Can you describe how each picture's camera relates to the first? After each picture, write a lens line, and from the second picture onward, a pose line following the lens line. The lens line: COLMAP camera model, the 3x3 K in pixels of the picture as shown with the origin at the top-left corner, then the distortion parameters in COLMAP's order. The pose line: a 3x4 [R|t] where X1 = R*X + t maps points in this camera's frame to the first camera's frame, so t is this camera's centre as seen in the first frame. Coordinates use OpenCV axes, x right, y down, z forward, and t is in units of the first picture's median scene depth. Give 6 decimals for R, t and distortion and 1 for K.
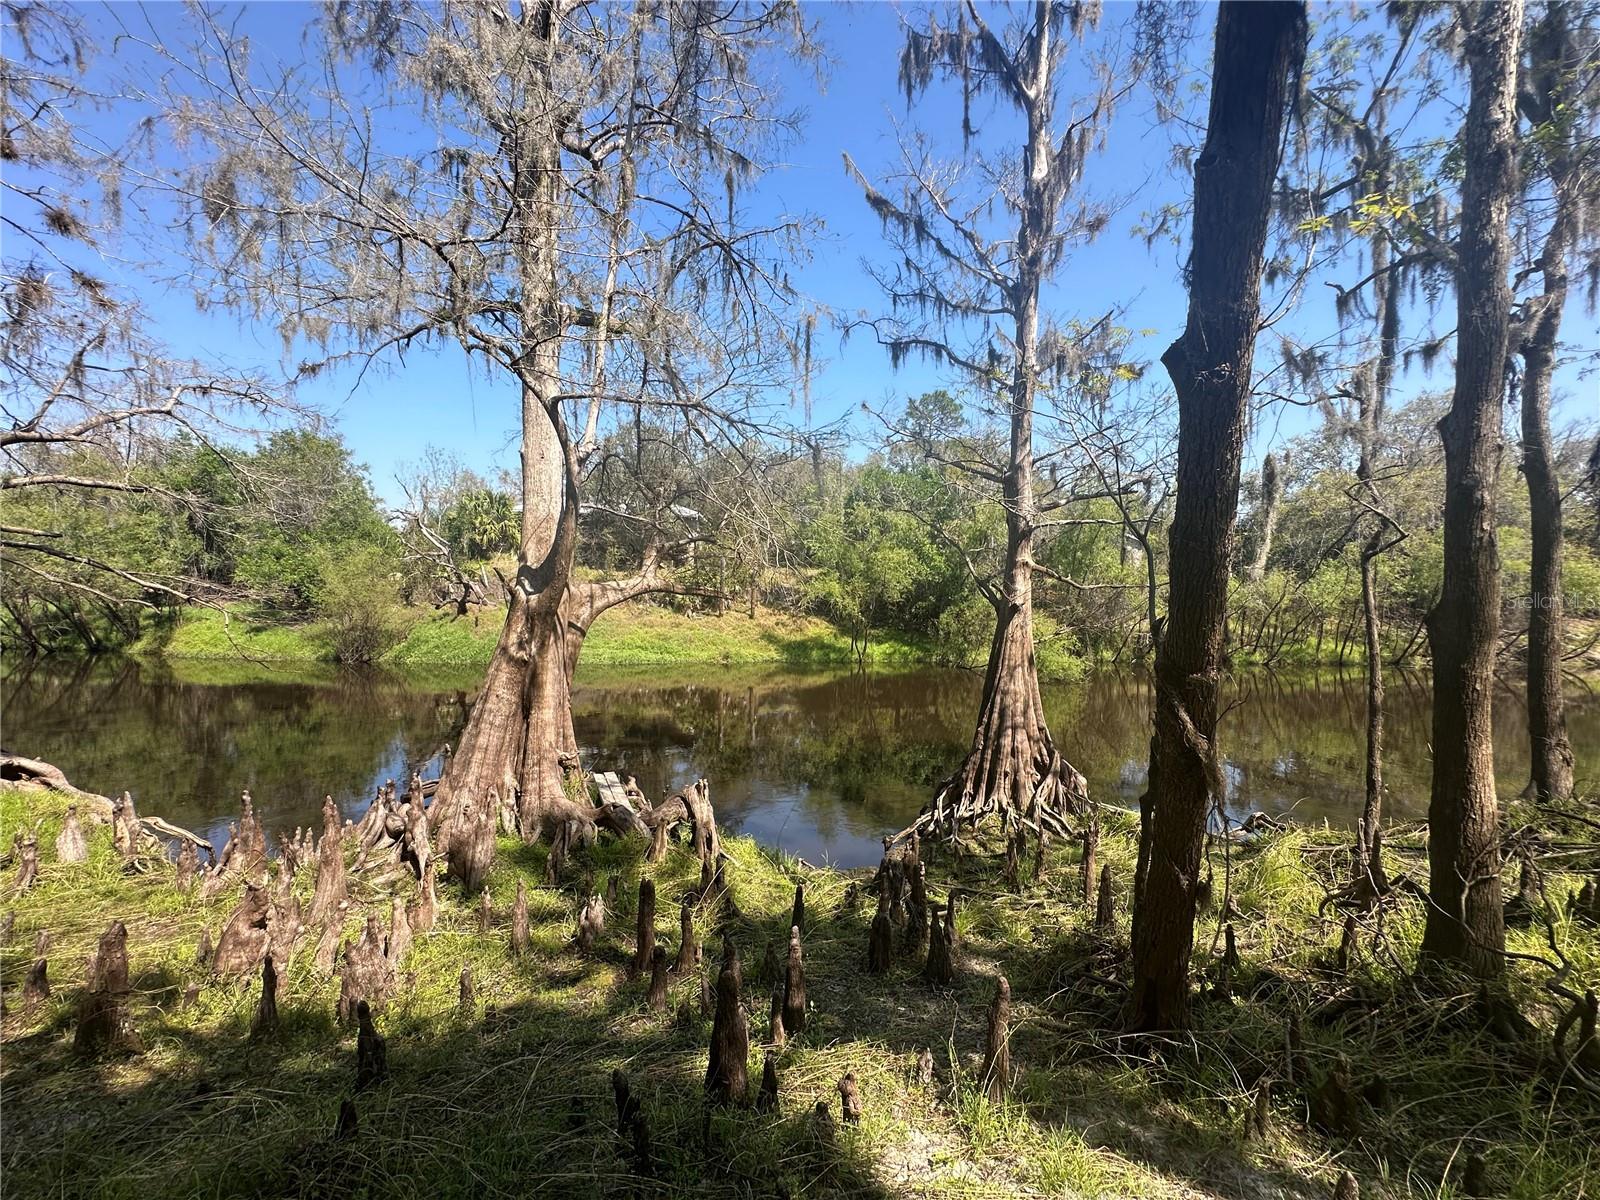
lens RADIAL K [[638.8, 0, 803.0], [0, 638.8, 602.0], [0, 0, 1]] dist [-0.006381, 0.001370]
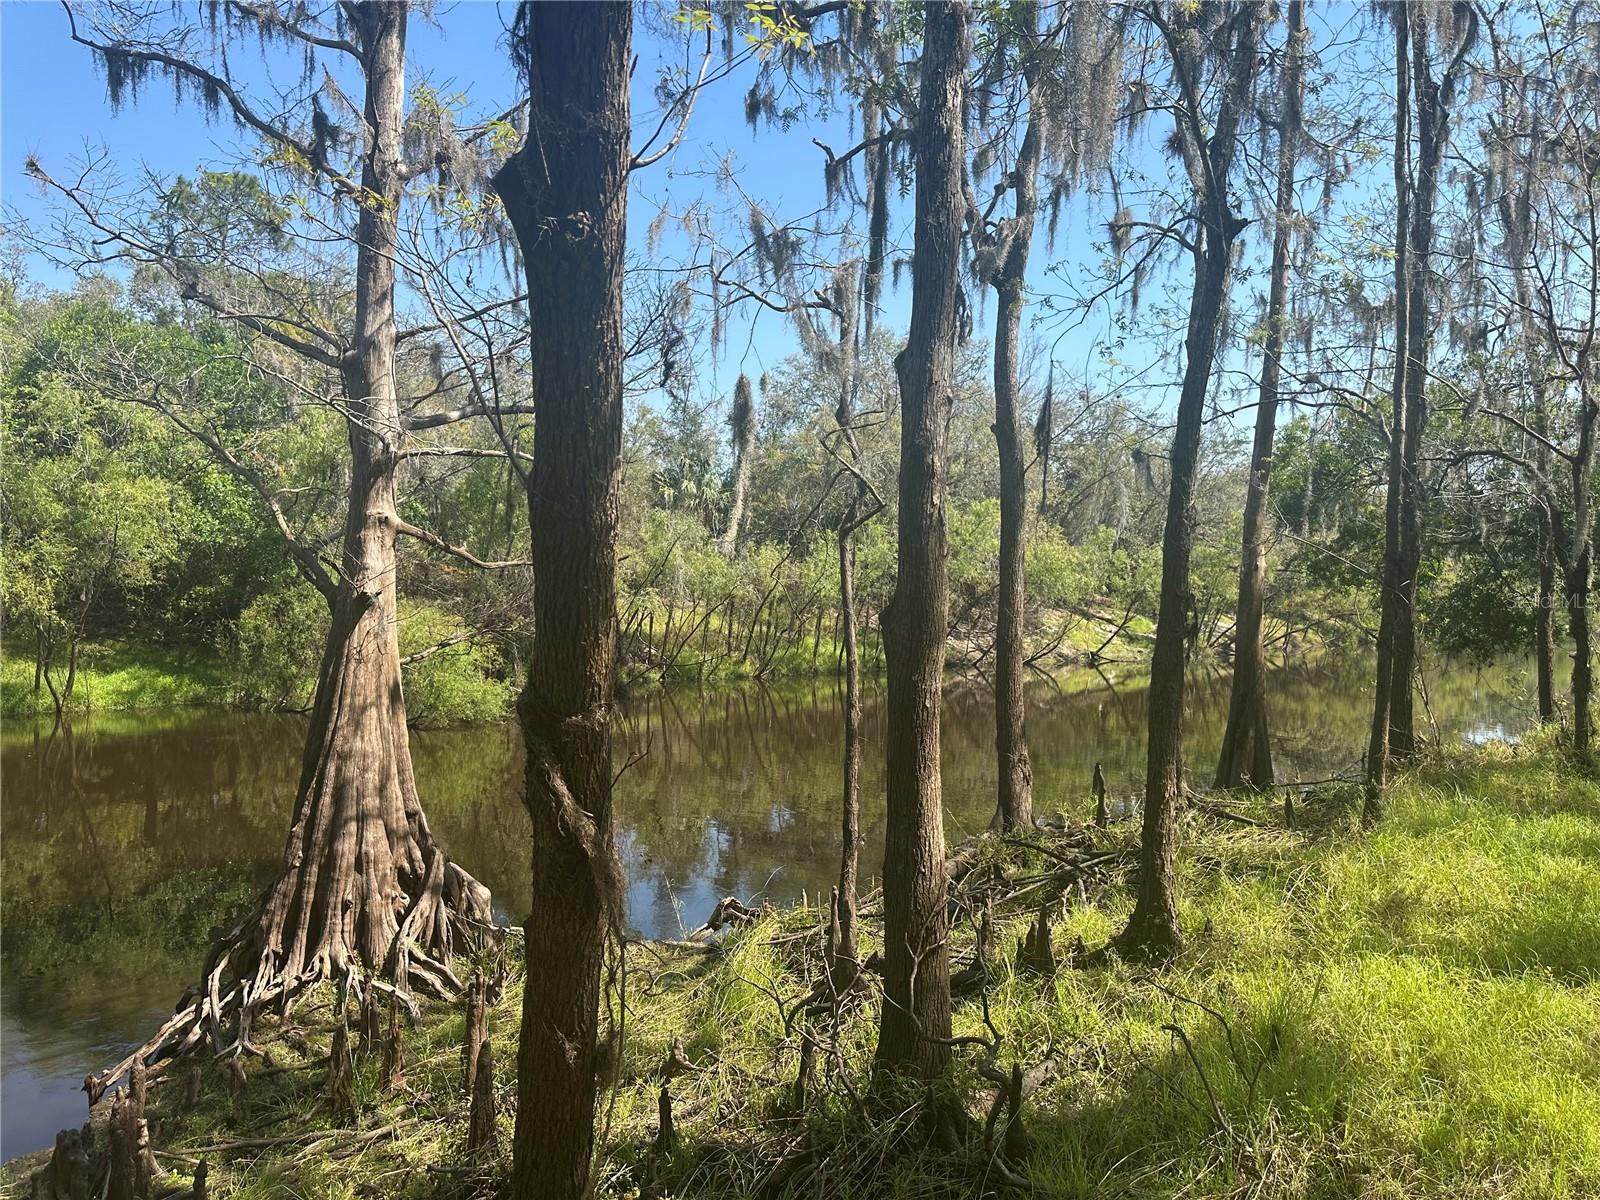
lens RADIAL K [[1118.9, 0, 793.6], [0, 1118.9, 610.6], [0, 0, 1]] dist [0.100557, -0.148216]
pose [[0.792424, -0.009036, 0.609904, 0.031517], [-0.003965, 0.999793, 0.019964, -0.003089], [-0.609958, -0.018239, 0.792224, 0.002510]]
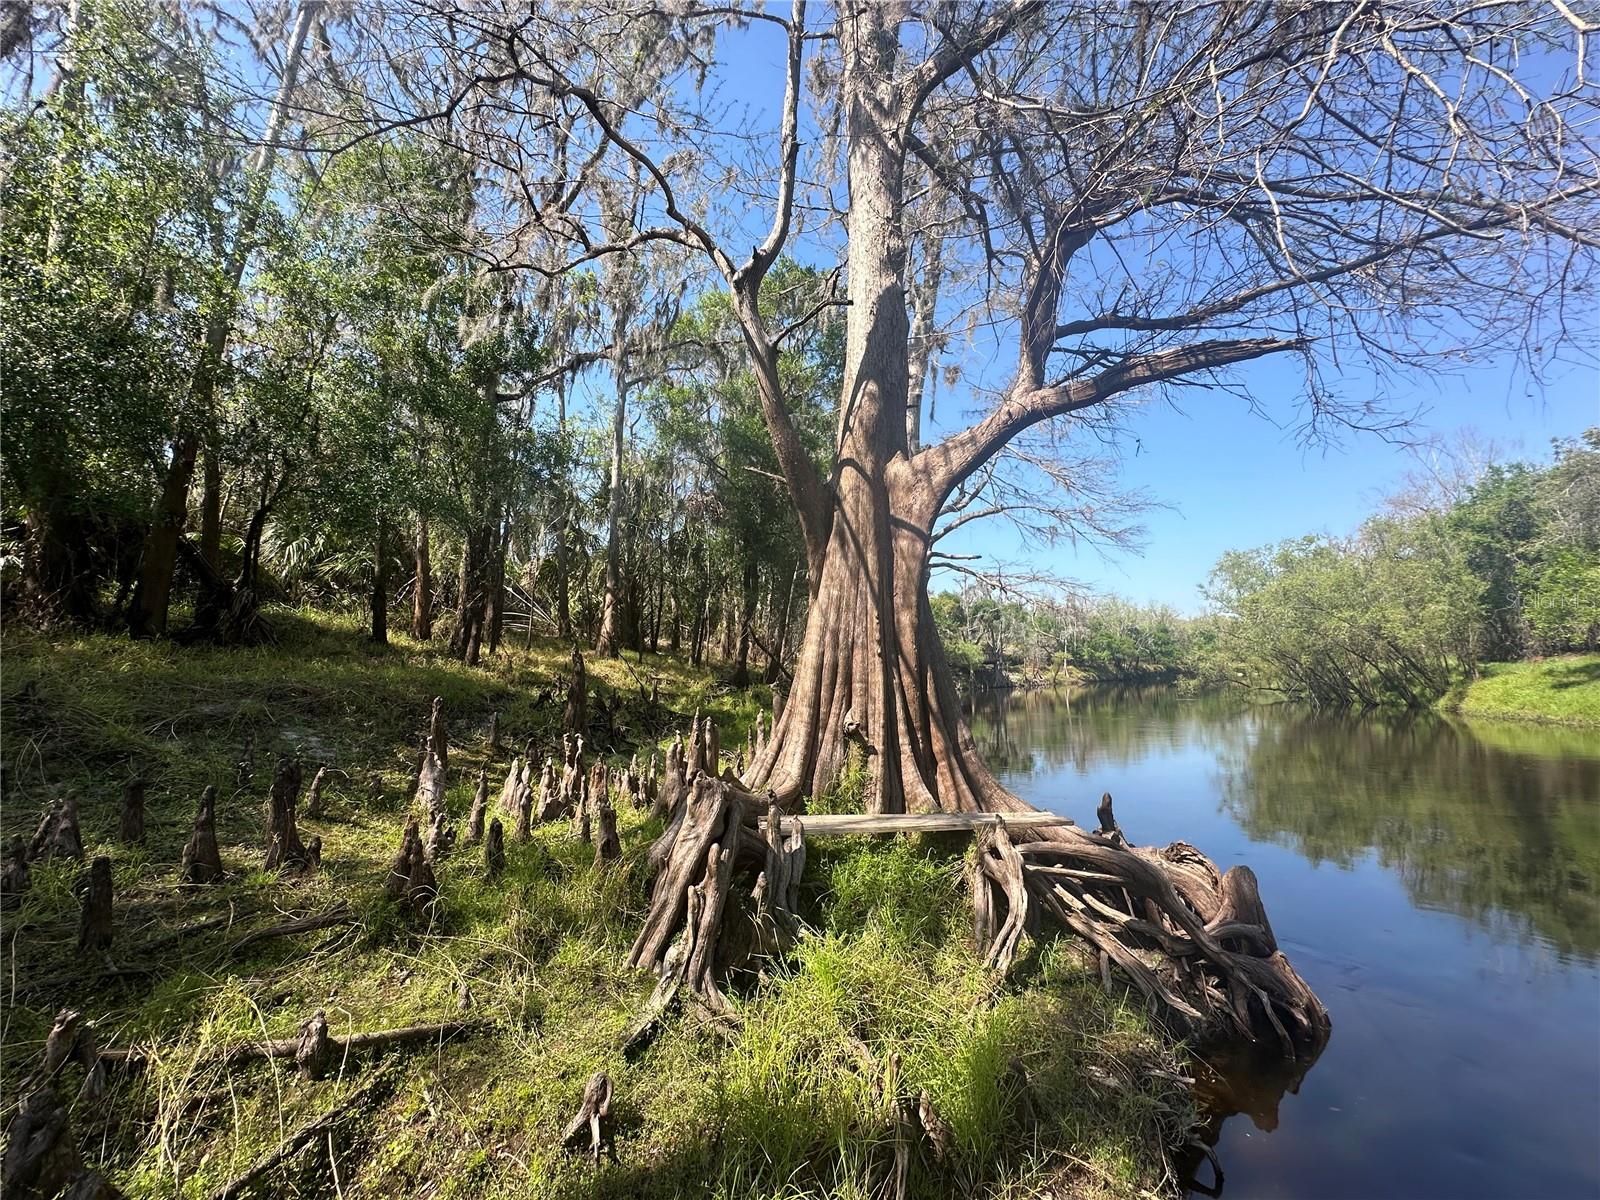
lens RADIAL K [[638.8, 0, 803.2], [0, 638.8, 602.5], [0, 0, 1]] dist [-0.006381, 0.001370]
pose [[-0.184398, -0.122341, -0.975208, 0.226401], [-0.007626, 0.992371, -0.123052, 0.170111], [0.982822, -0.015254, -0.183924, 0.917030]]
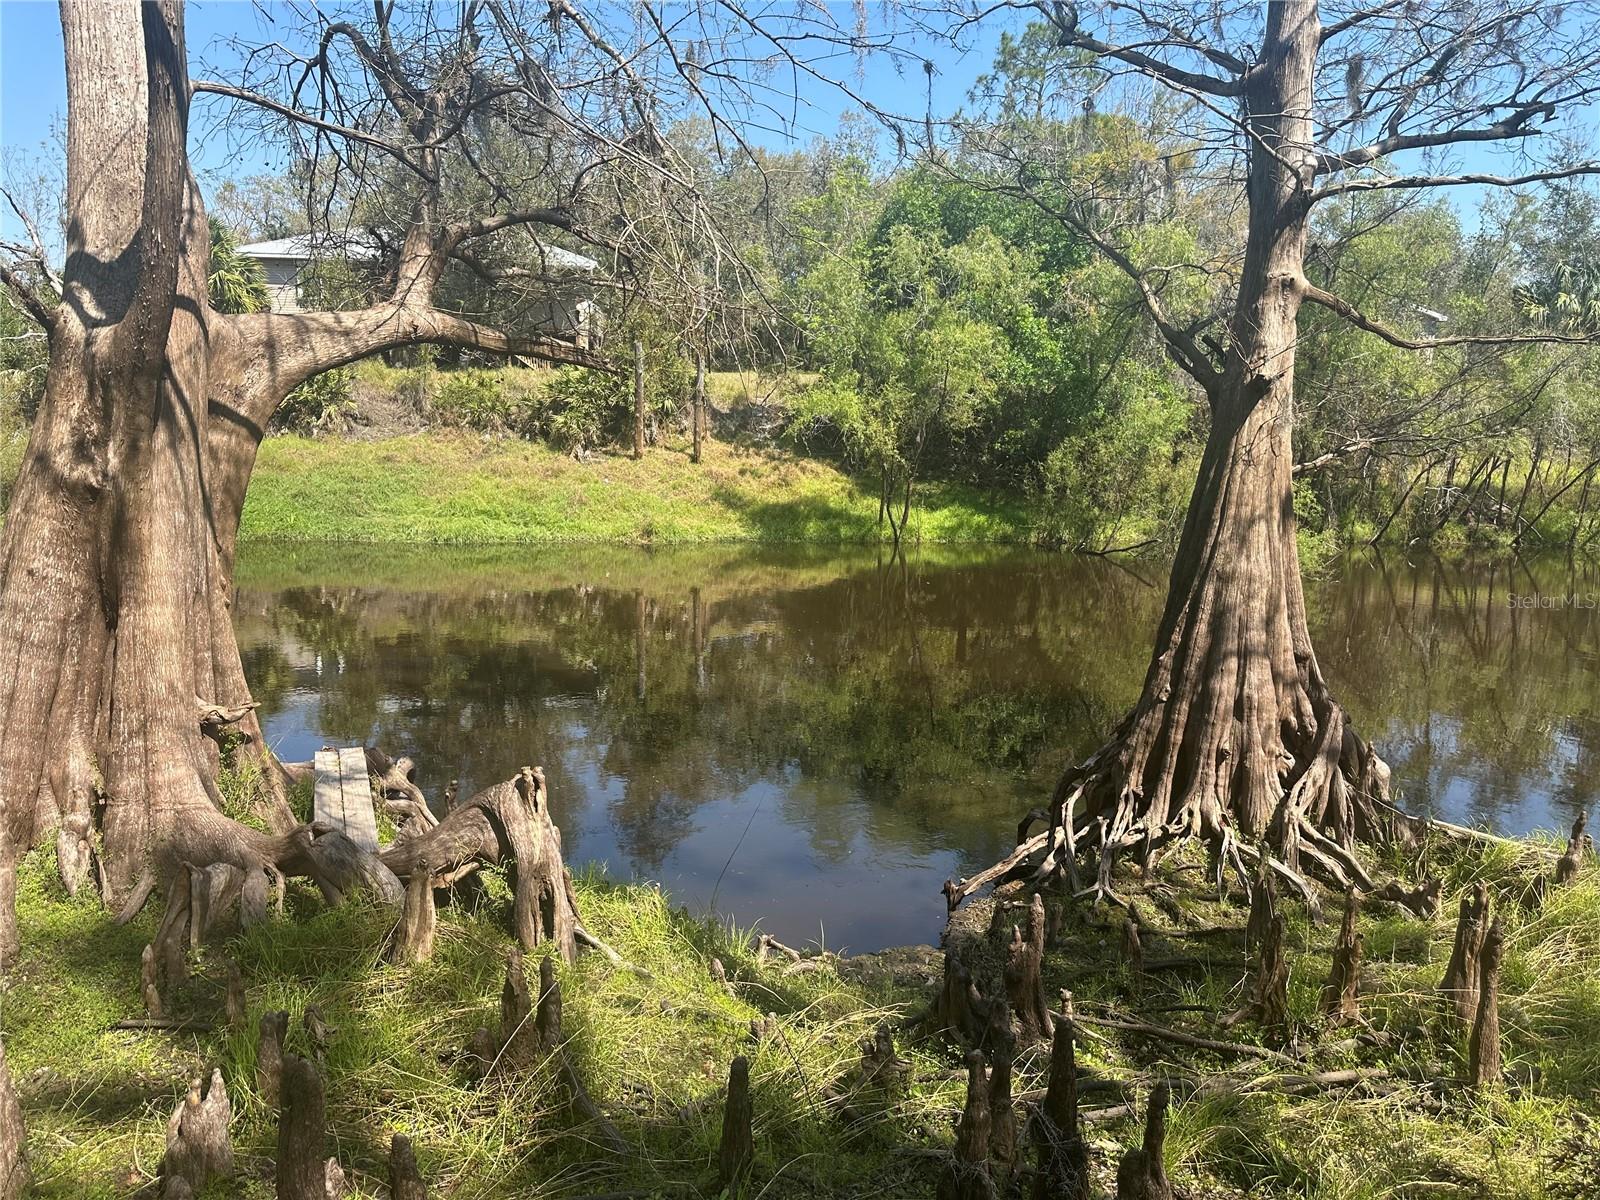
lens RADIAL K [[1118.9, 0, 793.3], [0, 1118.9, 607.3], [0, 0, 1]] dist [0.100557, -0.148216]
pose [[0.999994, 0.003126, -0.001108, 0.014295], [-0.002935, 0.989709, 0.143068, 0.050402], [0.001544, -0.143064, 0.989712, 0.214001]]
